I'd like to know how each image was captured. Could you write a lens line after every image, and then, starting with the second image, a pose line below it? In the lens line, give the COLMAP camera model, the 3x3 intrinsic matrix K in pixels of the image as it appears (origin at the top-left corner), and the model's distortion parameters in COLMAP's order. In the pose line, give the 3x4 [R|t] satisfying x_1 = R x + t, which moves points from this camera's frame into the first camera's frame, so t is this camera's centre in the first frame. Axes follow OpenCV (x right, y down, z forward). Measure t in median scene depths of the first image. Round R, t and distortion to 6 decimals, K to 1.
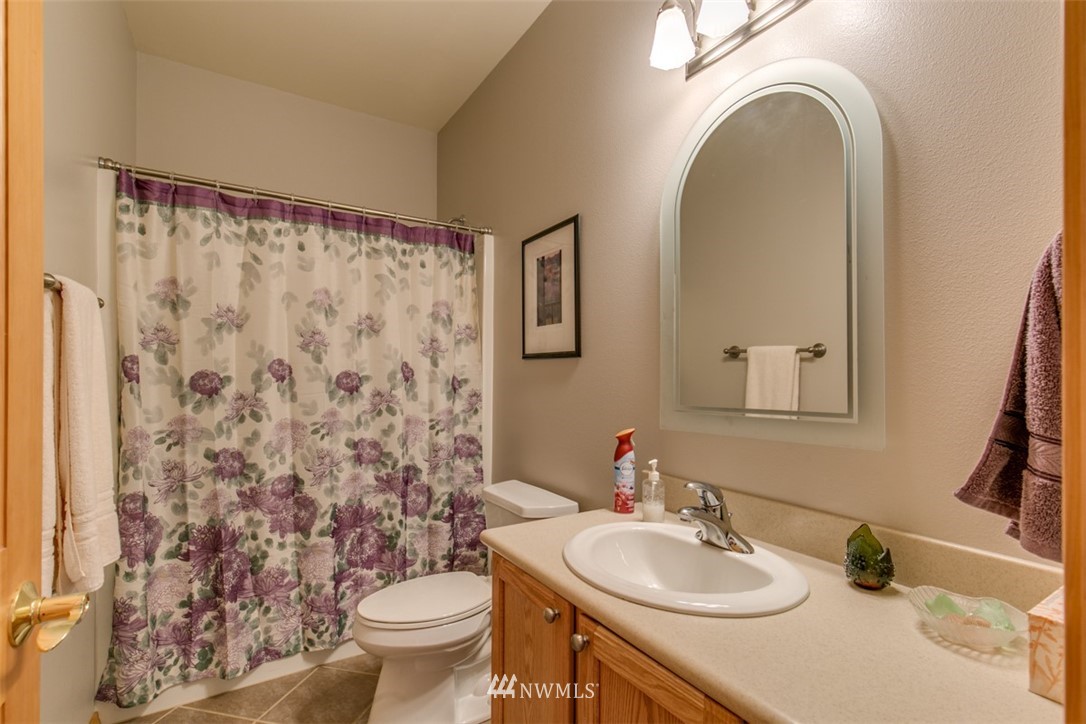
lens RADIAL K [[503.5, 0, 540.4], [0, 503.5, 374.7], [0, 0, 1]] dist [0.001681, 0.000093]
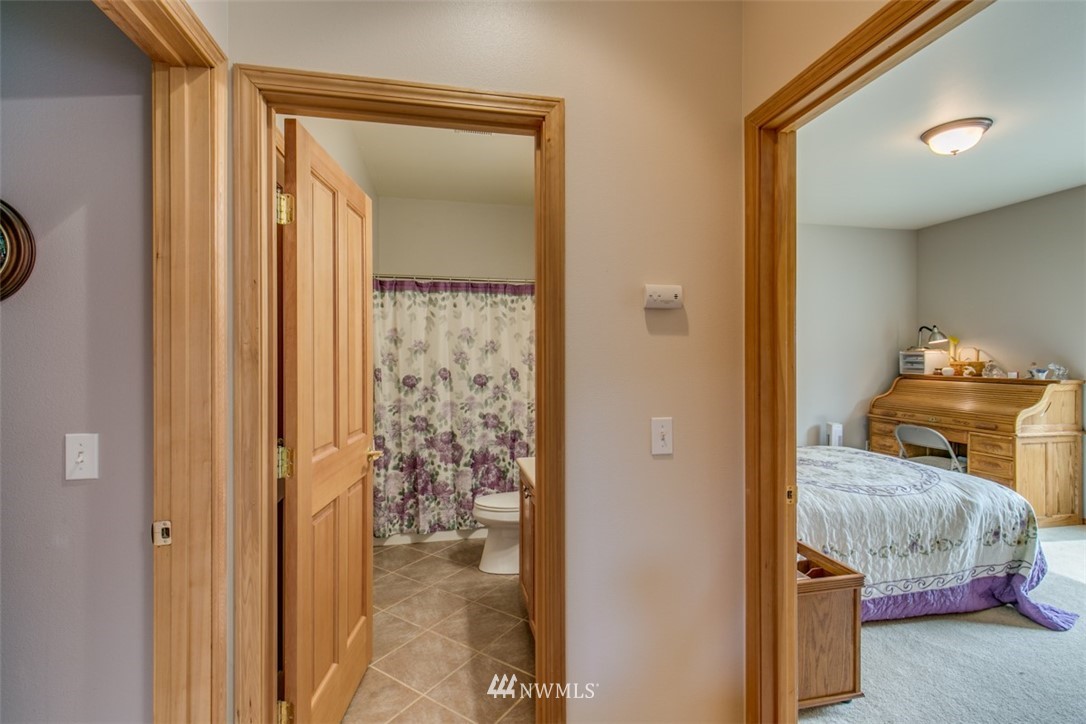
lens RADIAL K [[495.2, 0, 542.7], [0, 495.2, 356.4], [0, 0, 1]] dist [0.002789, 0.000480]
pose [[0.937506, -0.003682, -0.347949, 0.453316], [0.005074, 0.999982, 0.003089, -0.078363], [0.347931, -0.004661, 0.937508, -0.575298]]
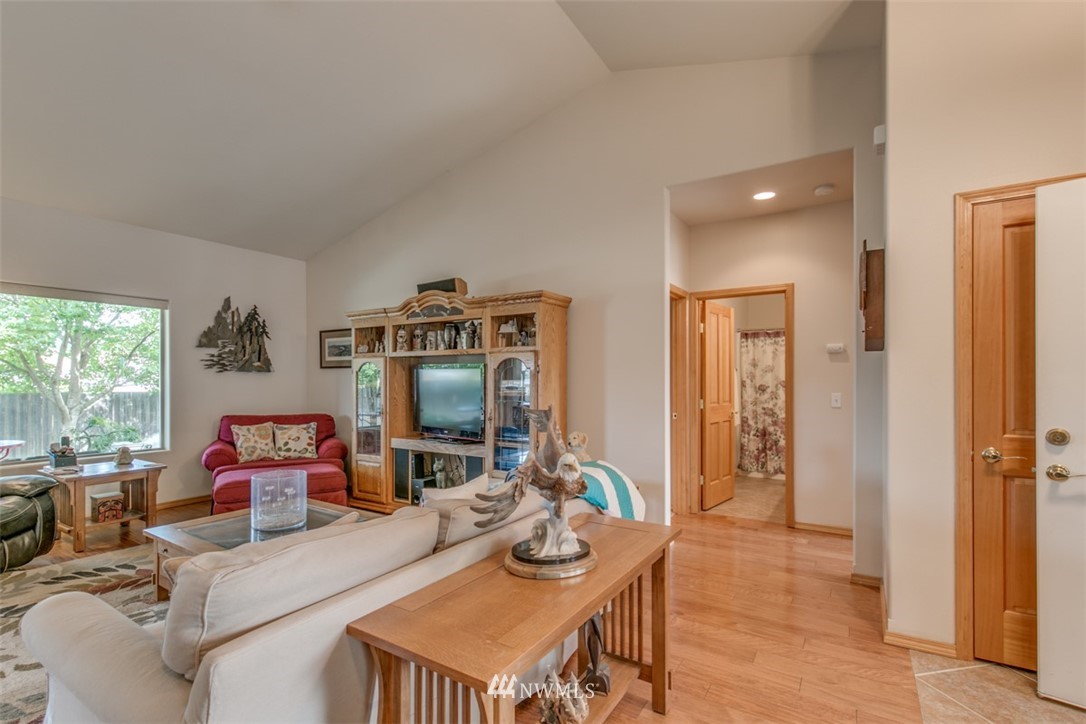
lens RADIAL K [[503.5, 0, 540.4], [0, 503.5, 374.7], [0, 0, 1]] dist [0.001681, 0.000093]
pose [[0.439042, -0.011364, -0.898395, 1.694104], [0.003320, 0.999934, -0.011025, -0.038439], [0.898461, 0.001858, 0.439050, -1.803253]]
